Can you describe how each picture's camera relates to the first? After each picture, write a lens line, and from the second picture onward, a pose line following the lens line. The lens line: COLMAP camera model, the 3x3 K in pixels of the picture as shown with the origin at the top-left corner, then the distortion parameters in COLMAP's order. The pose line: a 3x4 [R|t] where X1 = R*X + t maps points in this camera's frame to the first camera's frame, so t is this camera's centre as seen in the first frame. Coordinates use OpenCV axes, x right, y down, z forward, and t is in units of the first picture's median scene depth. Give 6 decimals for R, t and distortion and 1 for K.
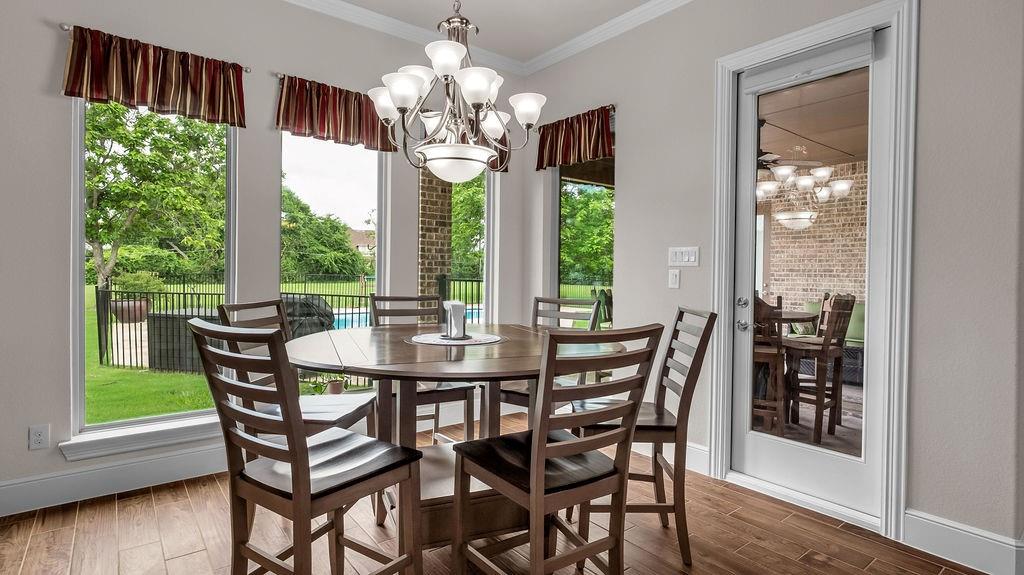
lens RADIAL K [[505.7, 0, 516.9], [0, 505.7, 287.1], [0, 0, 1]] dist [0.005540, 0.000378]
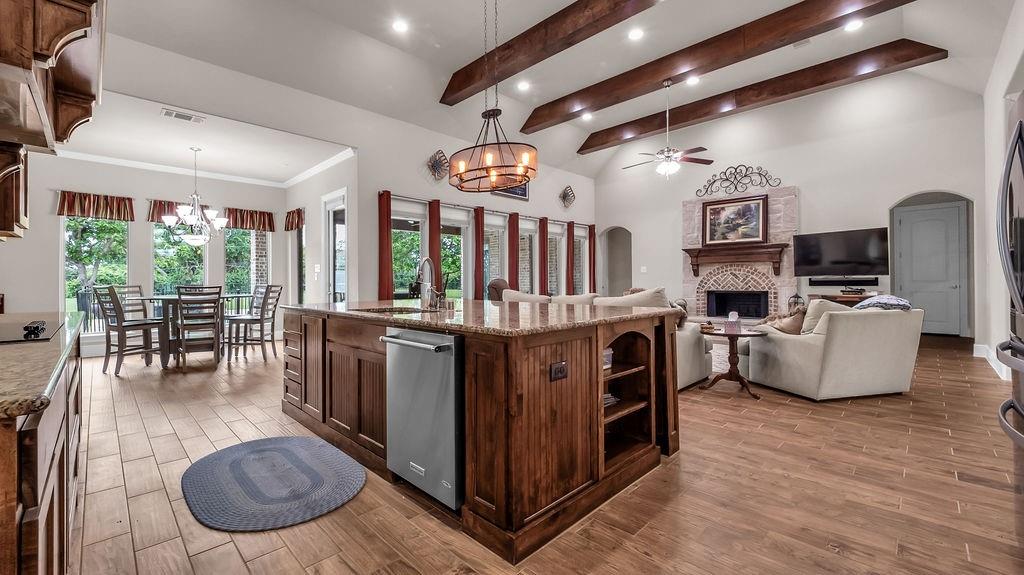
lens RADIAL K [[423.7, 0, 513.1], [0, 423.7, 285.2], [0, 0, 1]] dist [0.000206, -0.000063]
pose [[0.994979, -0.021106, 0.097833, 1.104614], [0.023015, 0.999565, -0.018426, 0.087984], [-0.097401, 0.020585, 0.995032, -1.254380]]
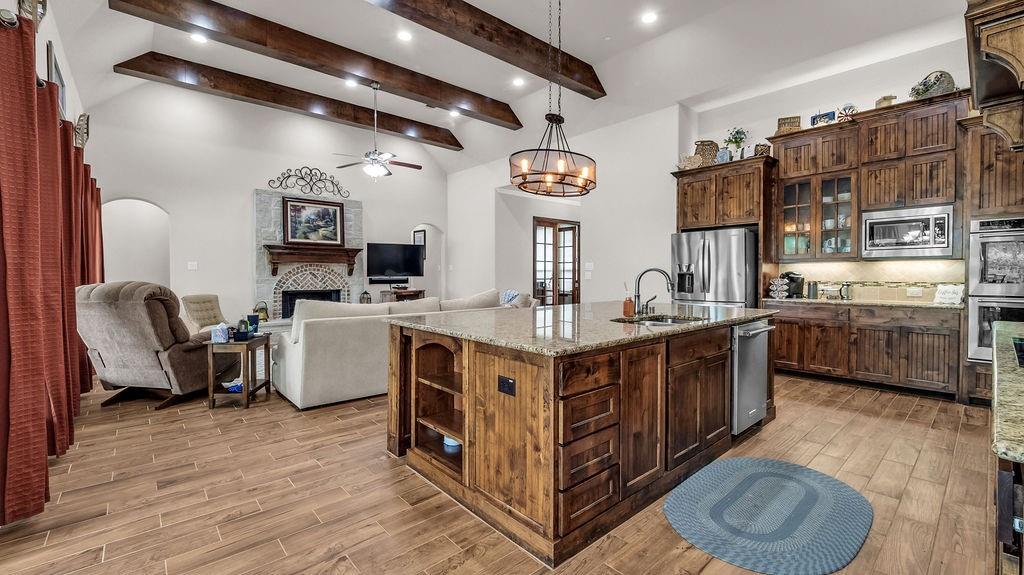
lens RADIAL K [[423.7, 0, 510.8], [0, 423.7, 280.7], [0, 0, 1]] dist [0.000206, -0.000063]
pose [[-0.045408, -0.031035, 0.998486, 0.362699], [0.027468, 0.999101, 0.032303, 0.025129], [-0.998591, 0.028893, -0.044515, -0.353582]]
